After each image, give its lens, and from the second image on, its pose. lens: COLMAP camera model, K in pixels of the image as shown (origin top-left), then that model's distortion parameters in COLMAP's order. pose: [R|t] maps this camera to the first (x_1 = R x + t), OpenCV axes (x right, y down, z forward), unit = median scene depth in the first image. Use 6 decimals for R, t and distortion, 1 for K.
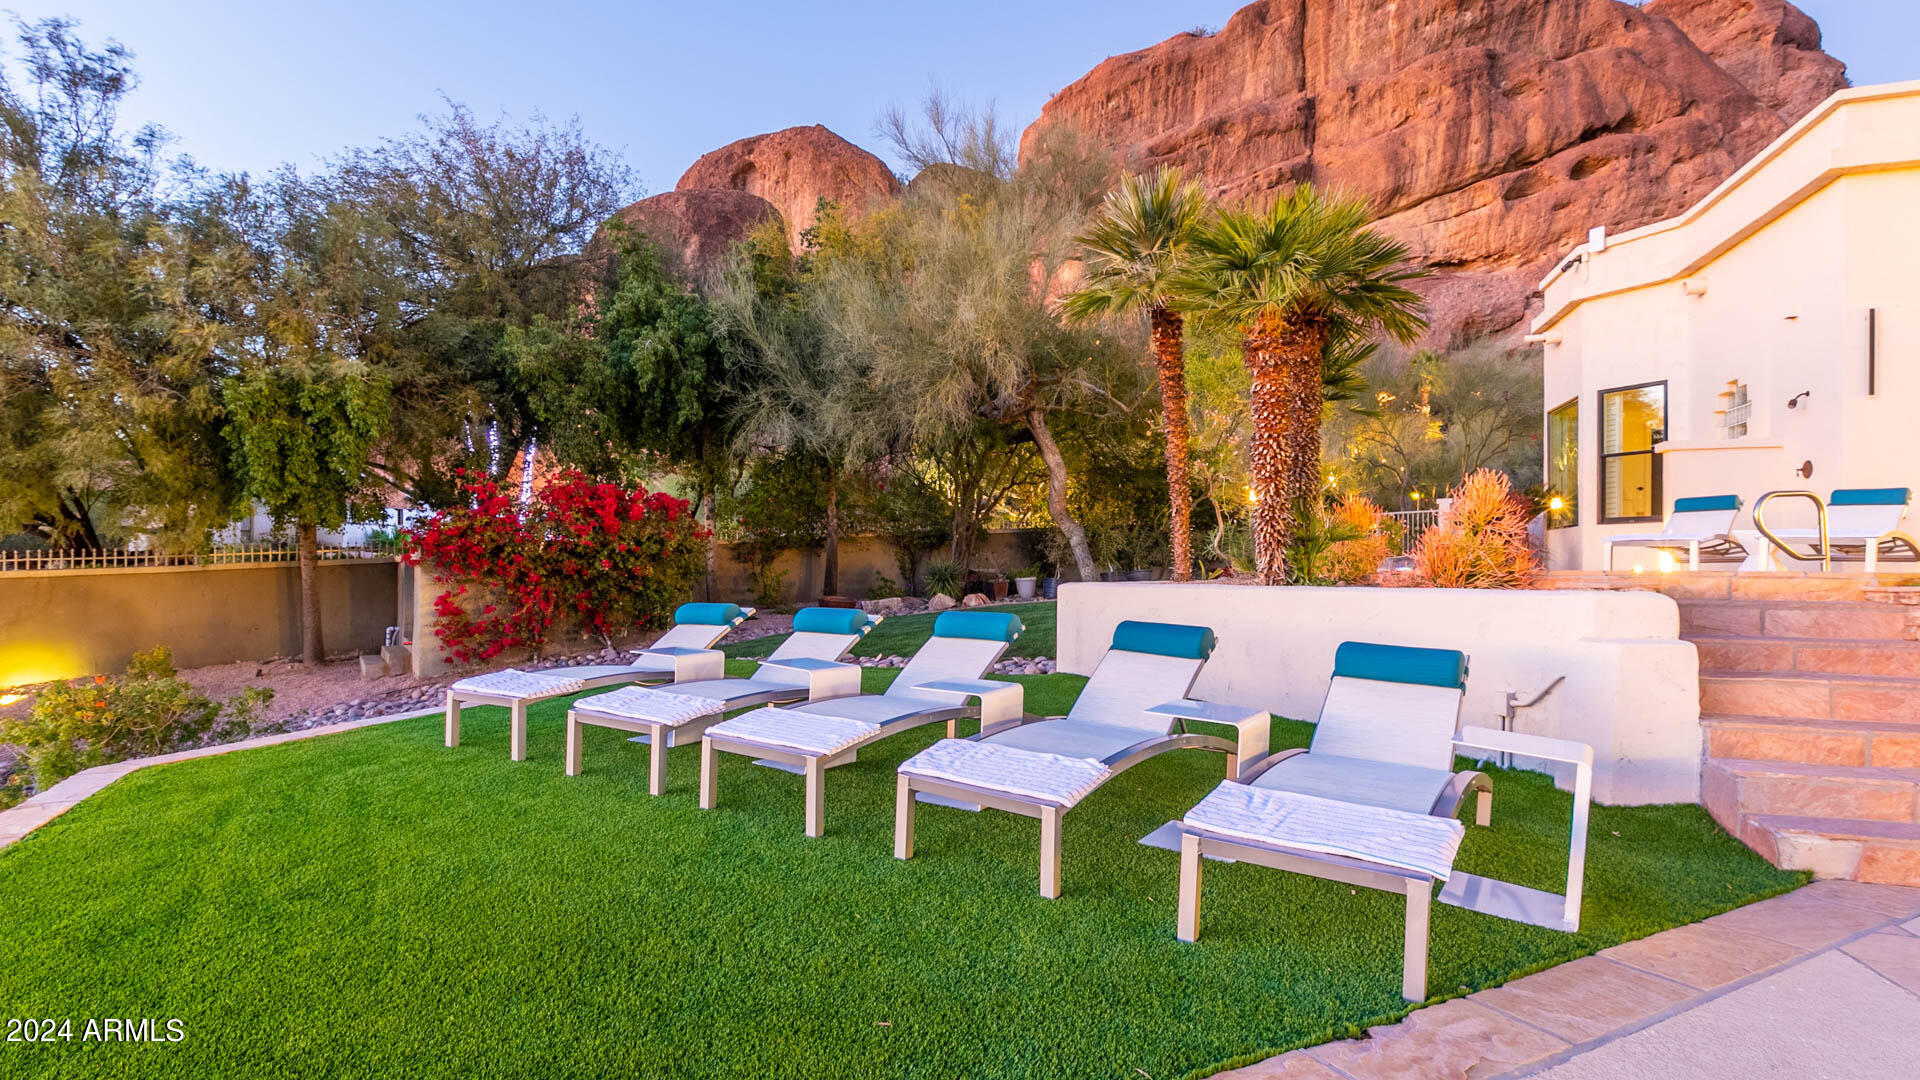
lens RADIAL K [[906.6, 0, 956.6], [0, 906.6, 567.8], [0, 0, 1]] dist [-0.002453, -0.001273]
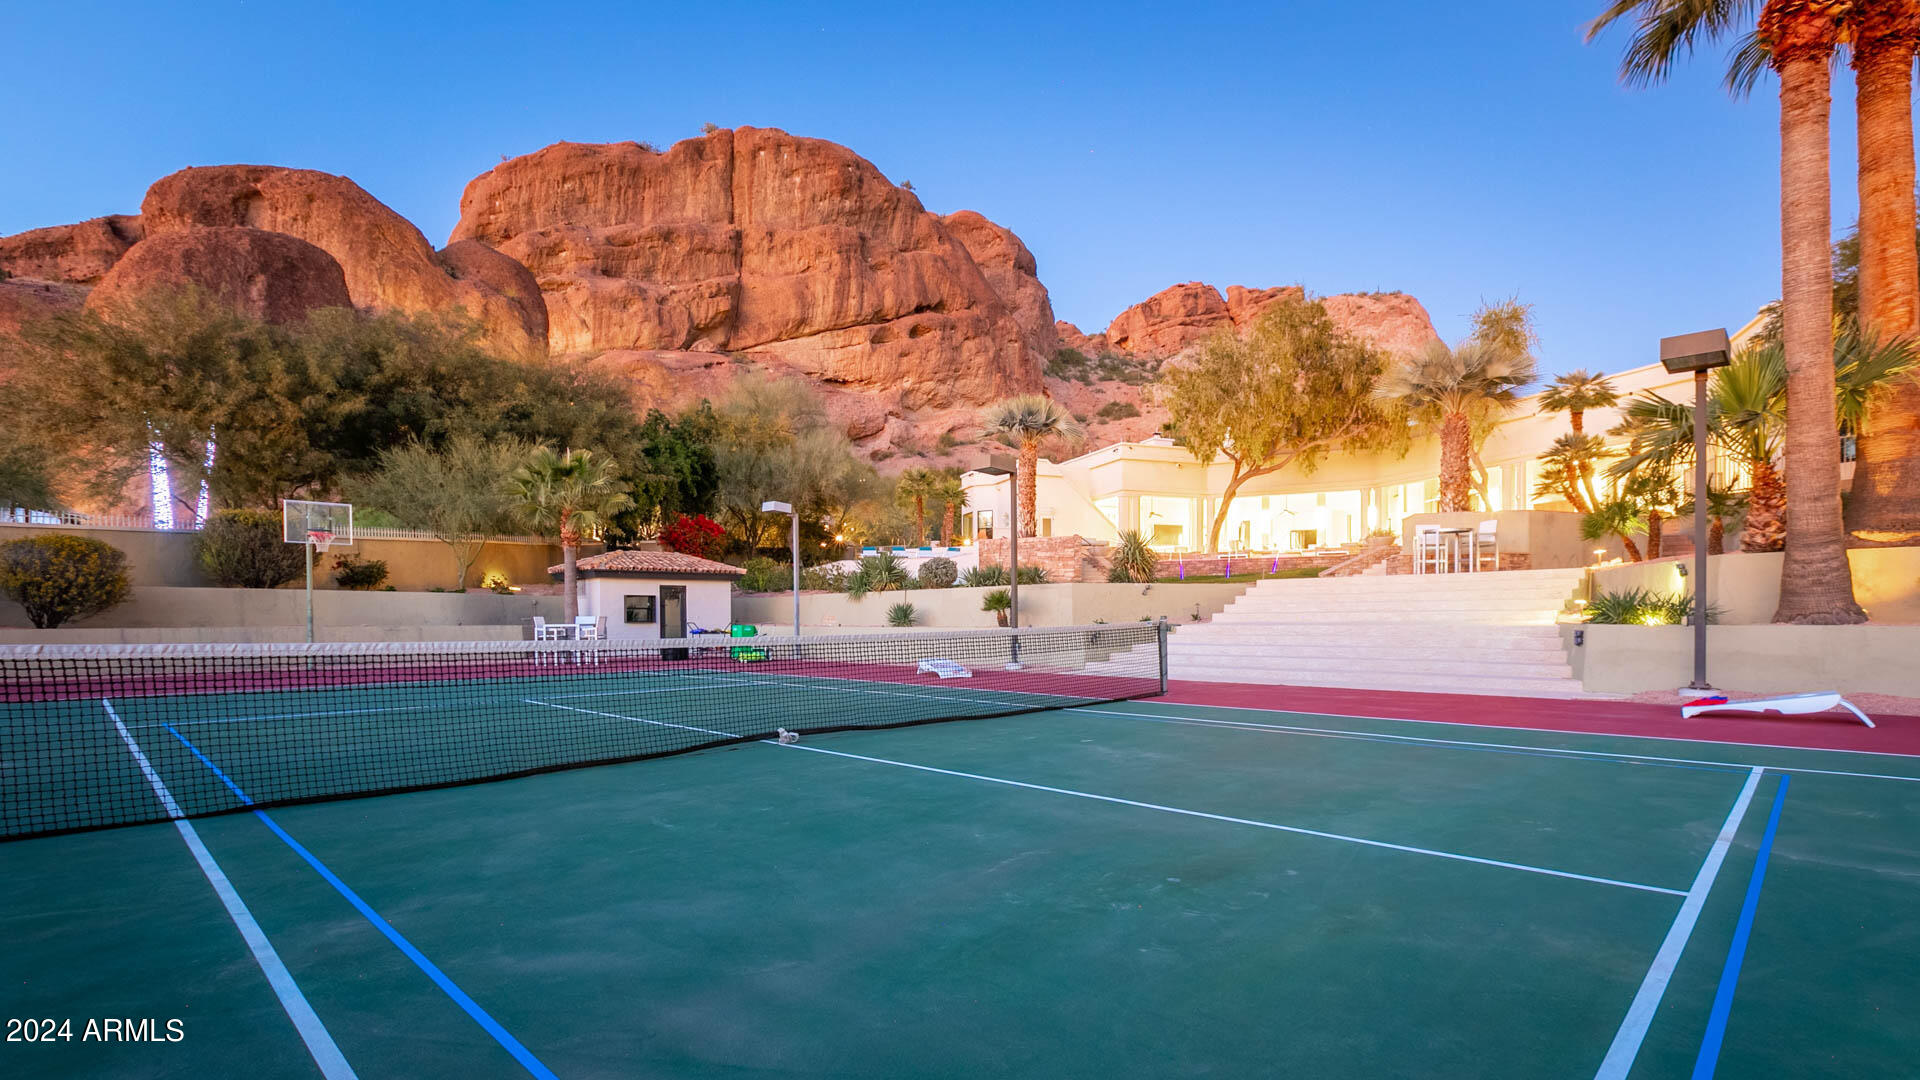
lens RADIAL K [[871.2, 0, 961.1], [0, 871.2, 623.0], [0, 0, 1]] dist [0.000992, 0.000073]
pose [[0.783239, -0.011976, 0.621605, -0.134991], [0.008007, 0.999926, 0.009176, 0.020228], [-0.621669, -0.002210, 0.783277, -0.153926]]
